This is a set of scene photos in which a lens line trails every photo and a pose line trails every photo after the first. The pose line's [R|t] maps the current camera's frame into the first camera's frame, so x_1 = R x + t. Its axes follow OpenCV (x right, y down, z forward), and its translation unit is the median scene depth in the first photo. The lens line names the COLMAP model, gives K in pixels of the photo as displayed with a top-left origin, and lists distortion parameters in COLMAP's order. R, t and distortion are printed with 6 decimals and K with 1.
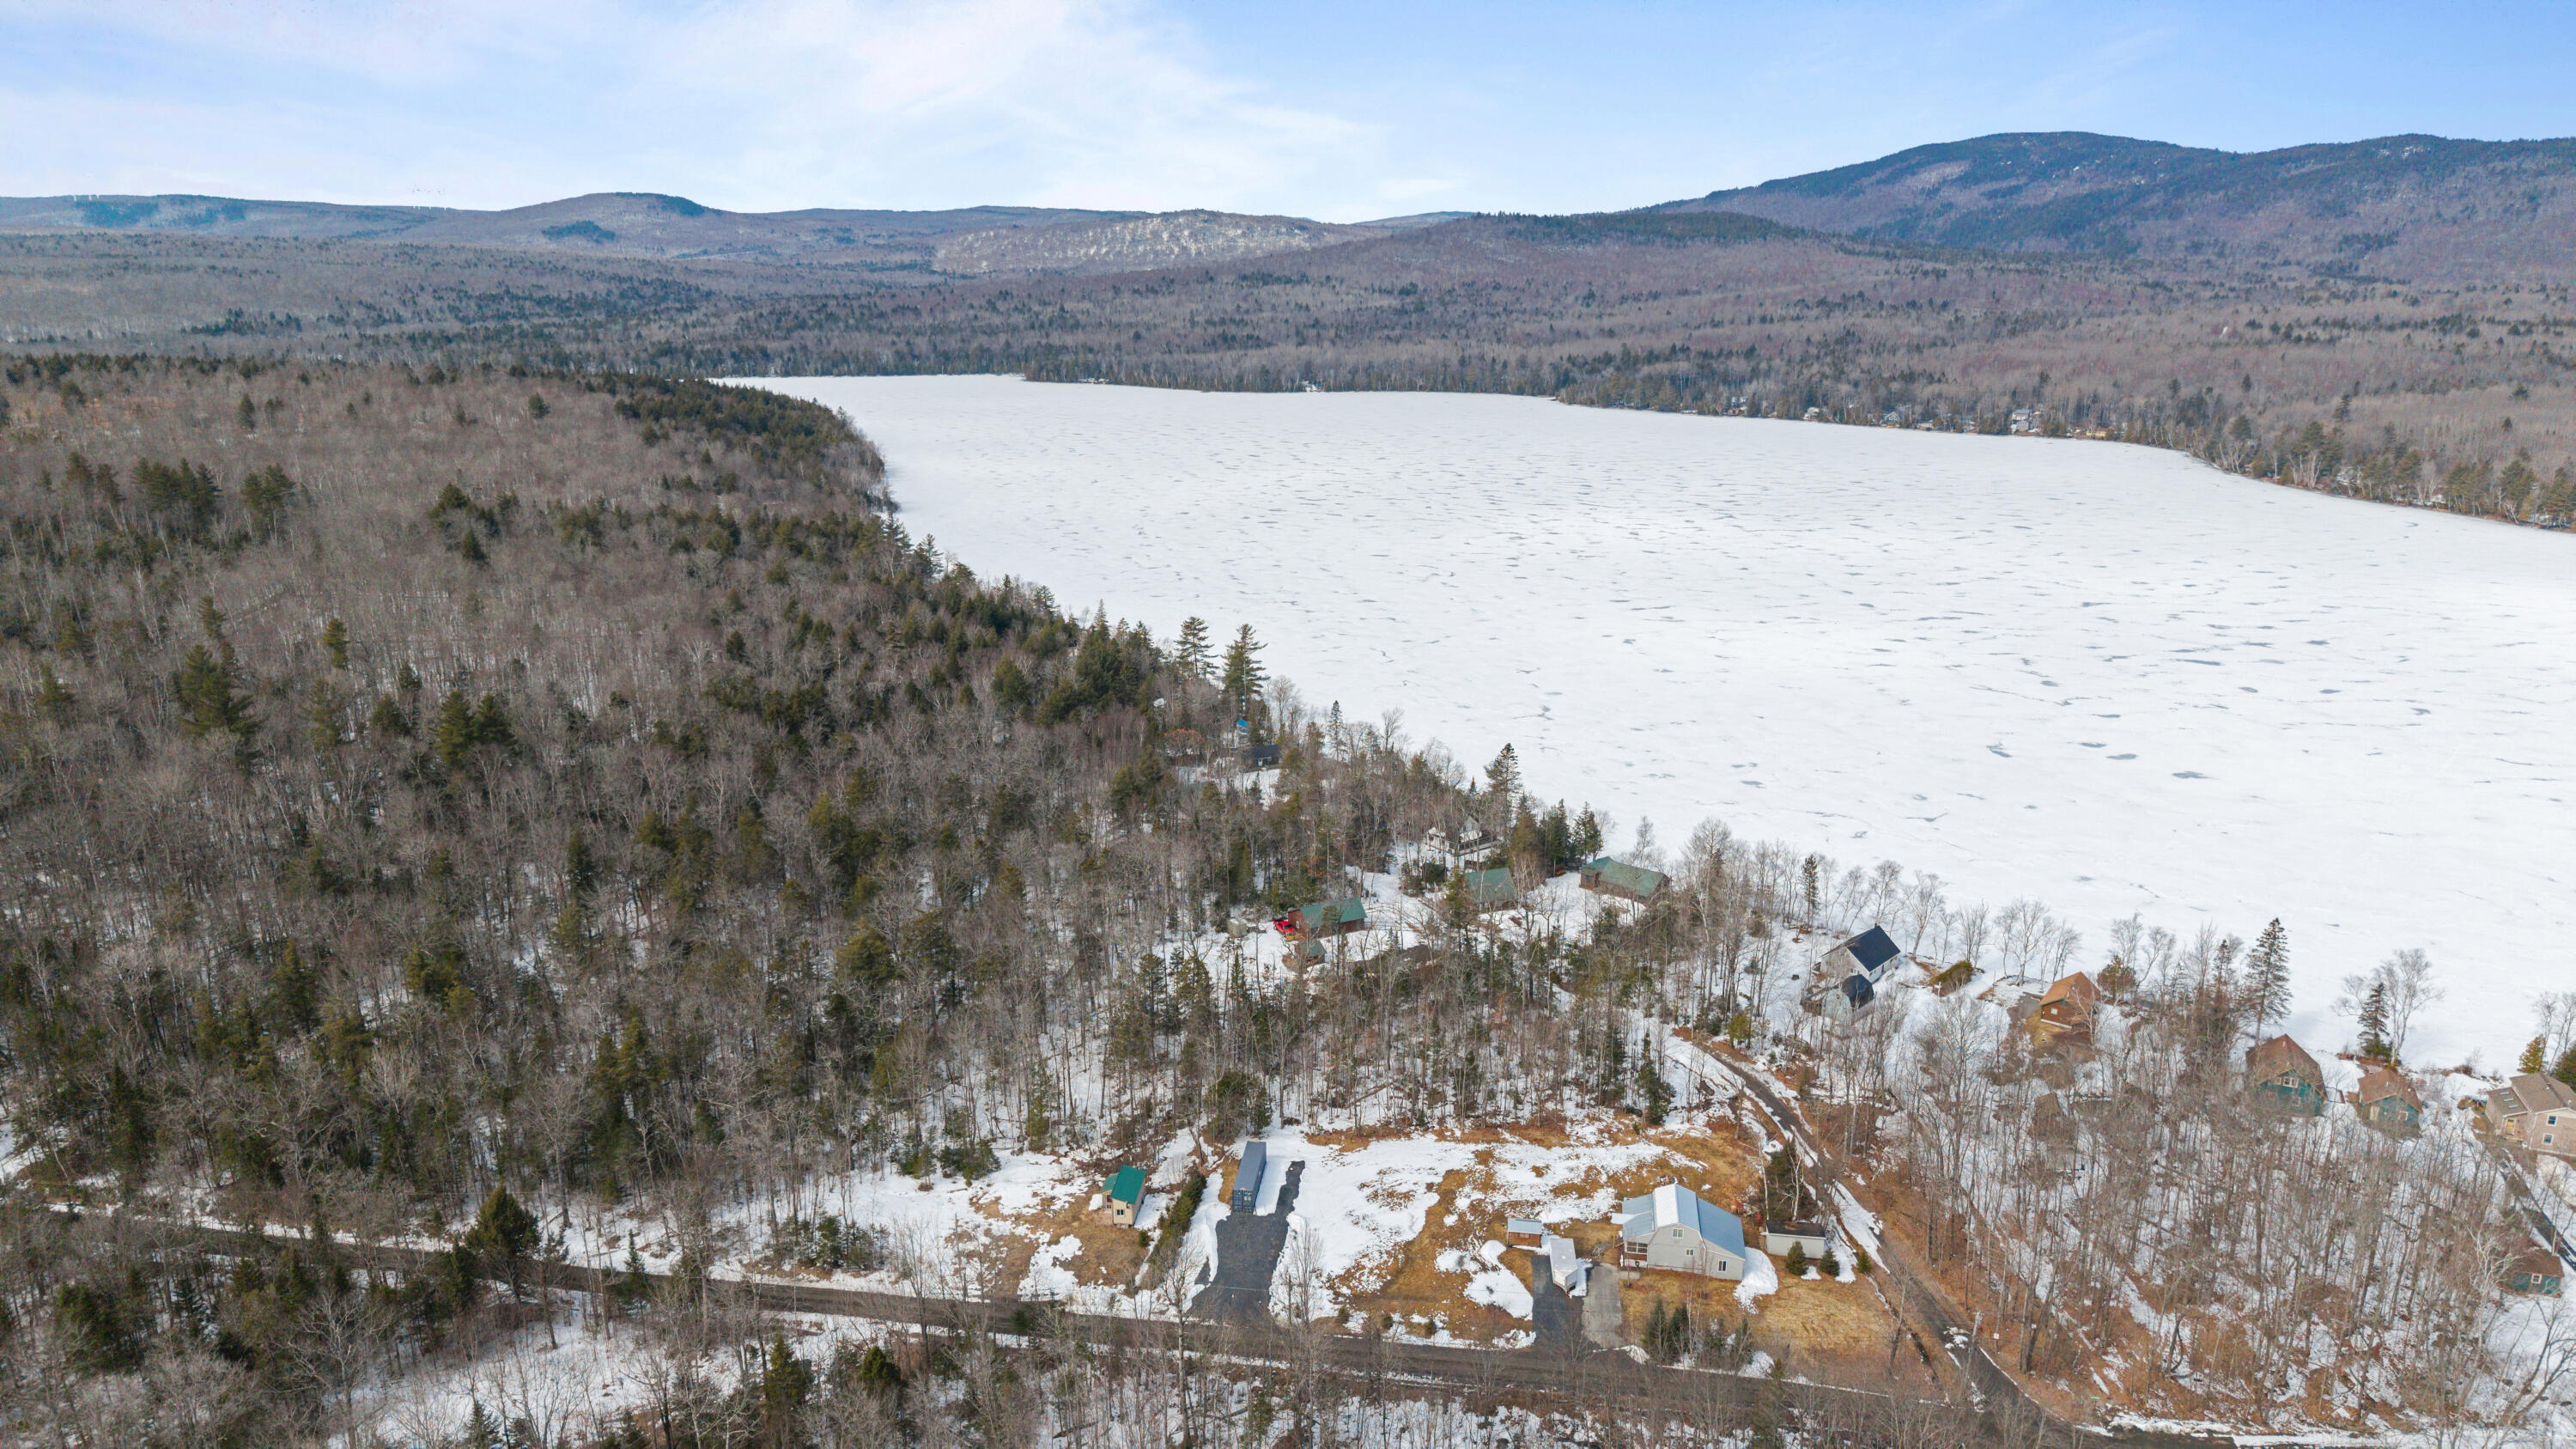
lens RADIAL K [[1716.3, 0, 1290.9], [0, 1716.3, 740.2], [0, 0, 1]] dist [0.038196, -0.039698]
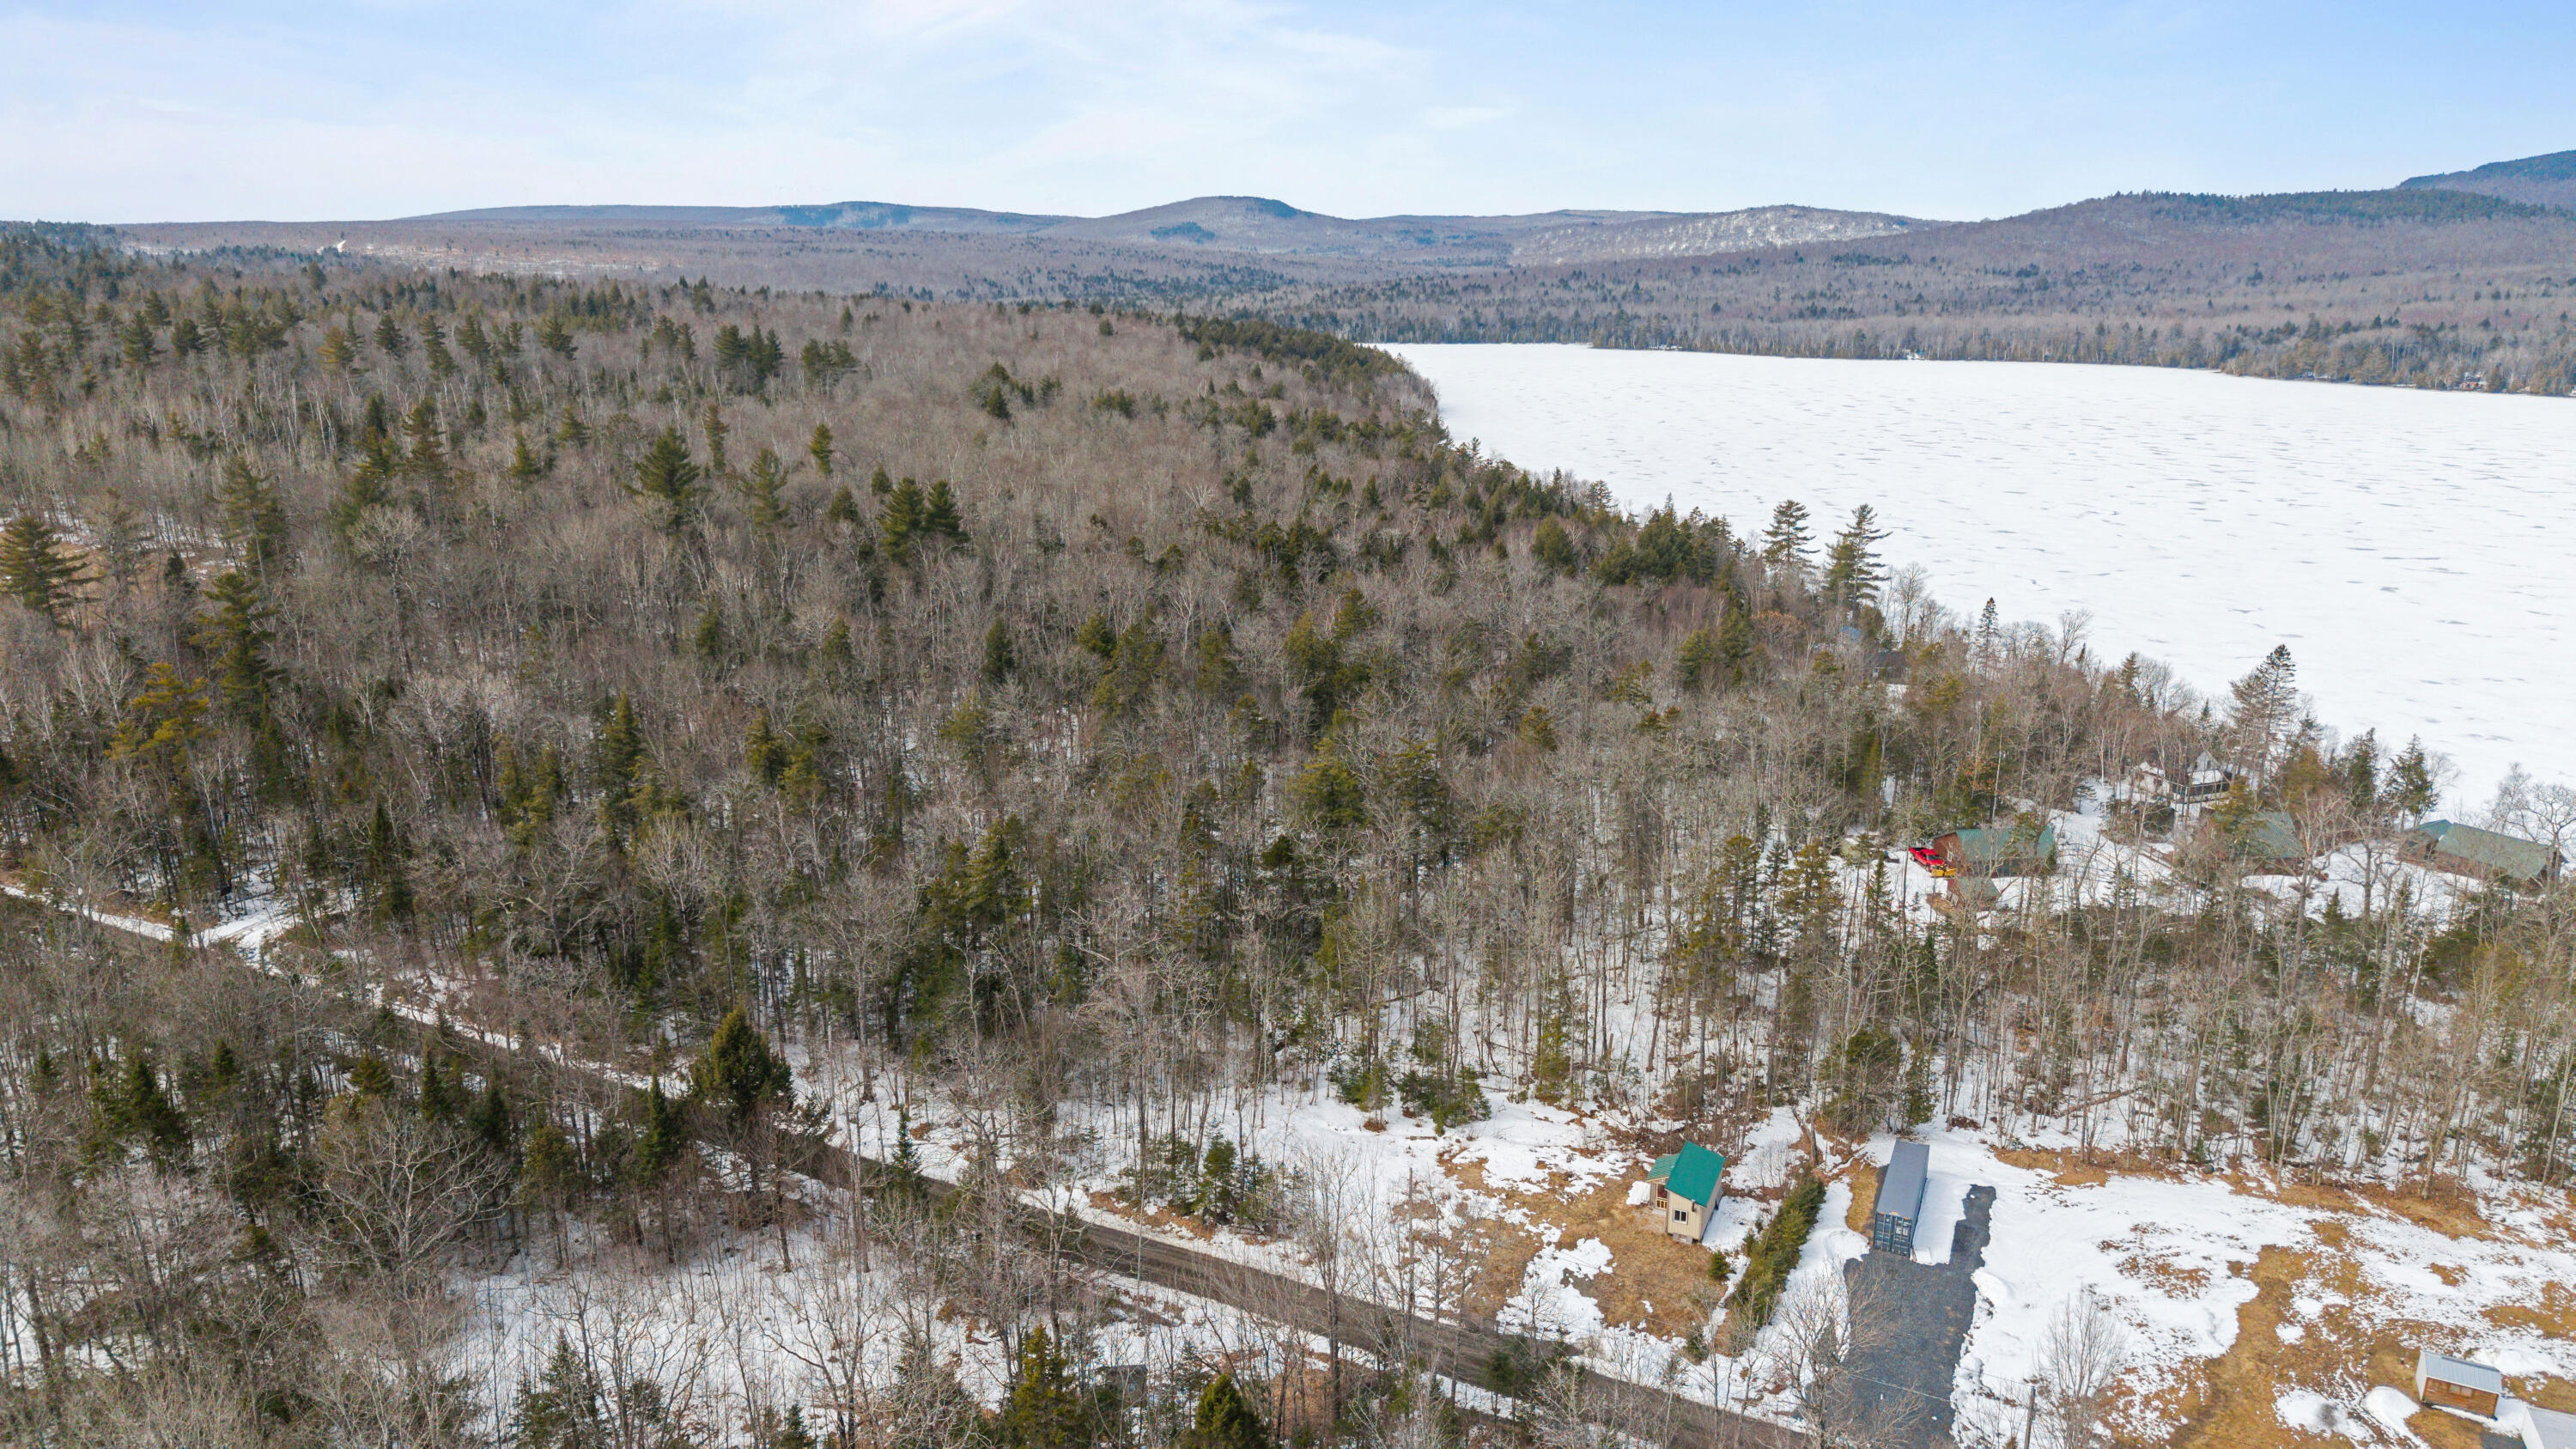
lens RADIAL K [[1716.3, 0, 1298.6], [0, 1716.3, 706.6], [0, 0, 1]] dist [0.038196, -0.039698]
pose [[0.950808, 0.079902, -0.299299, -0.031839], [-0.088364, 0.995978, -0.014820, 0.062944], [0.296911, 0.040538, 0.954044, 0.202270]]
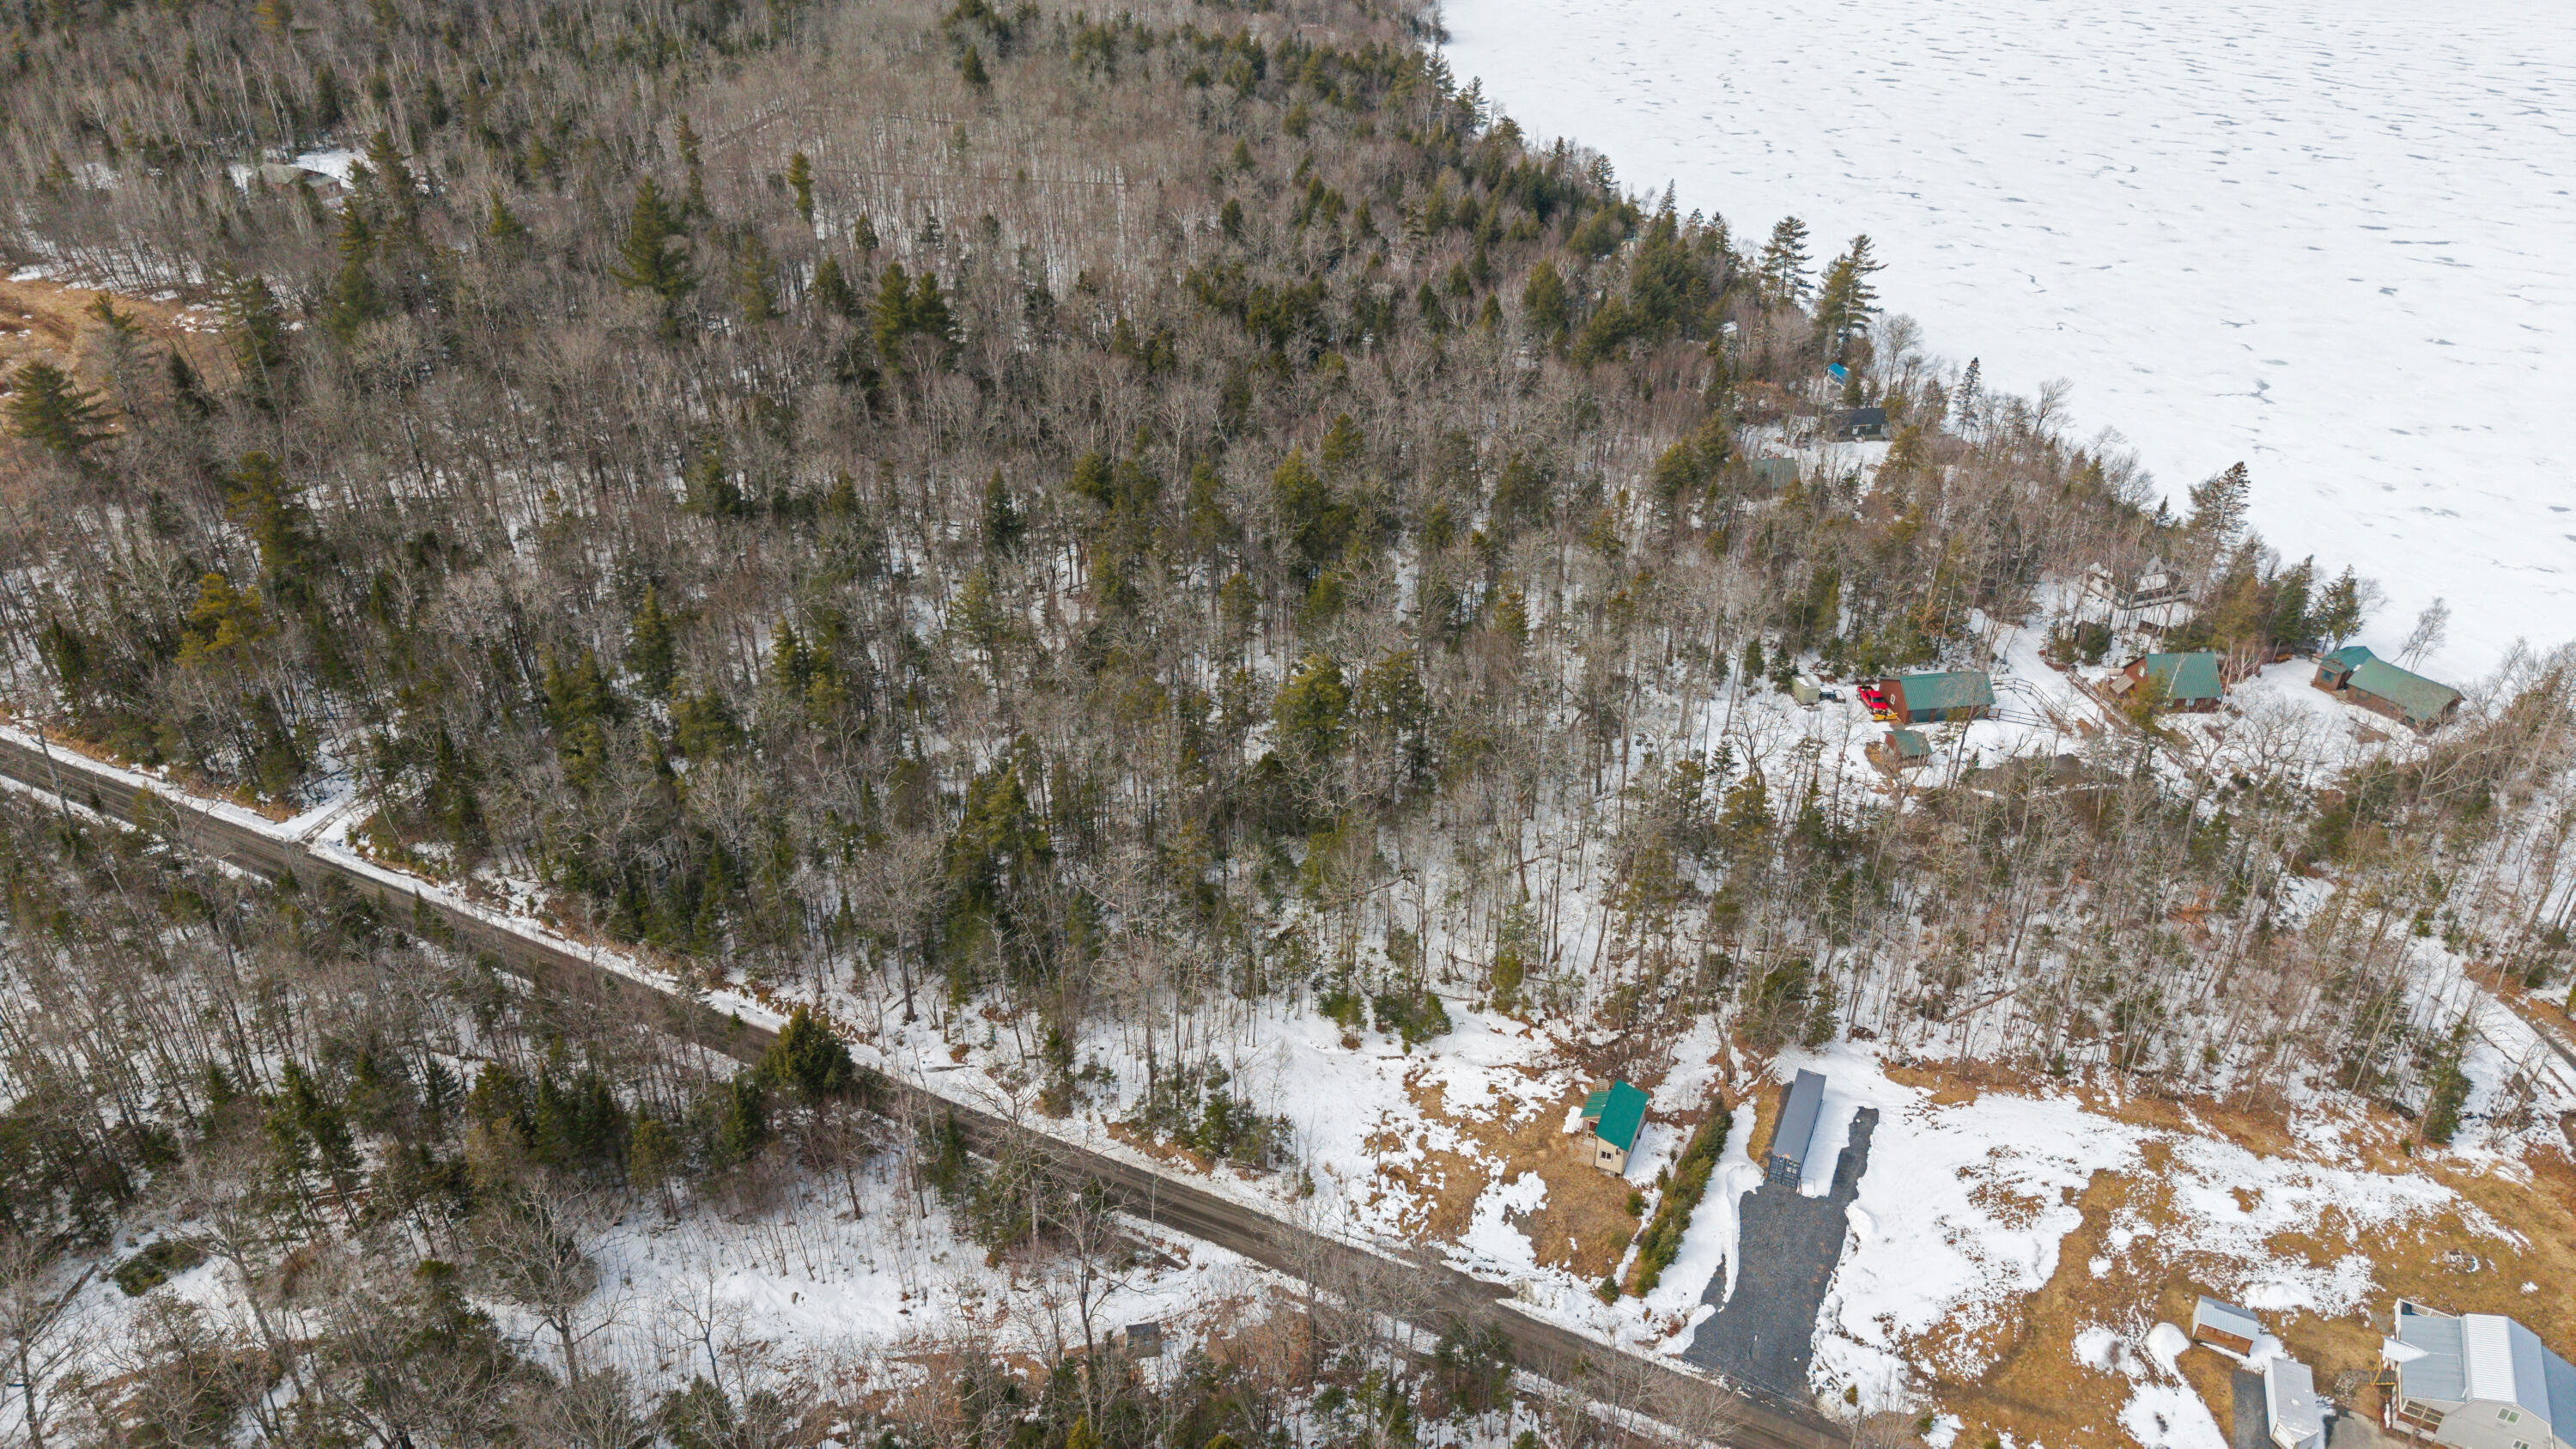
lens RADIAL K [[1716.3, 0, 1299.2], [0, 1716.3, 709.8], [0, 0, 1]] dist [0.038196, -0.039698]
pose [[0.951734, 0.158960, -0.262555, -0.033051], [-0.091882, 0.963763, 0.250436, -0.037251], [0.292850, -0.214225, 0.931851, 0.180319]]
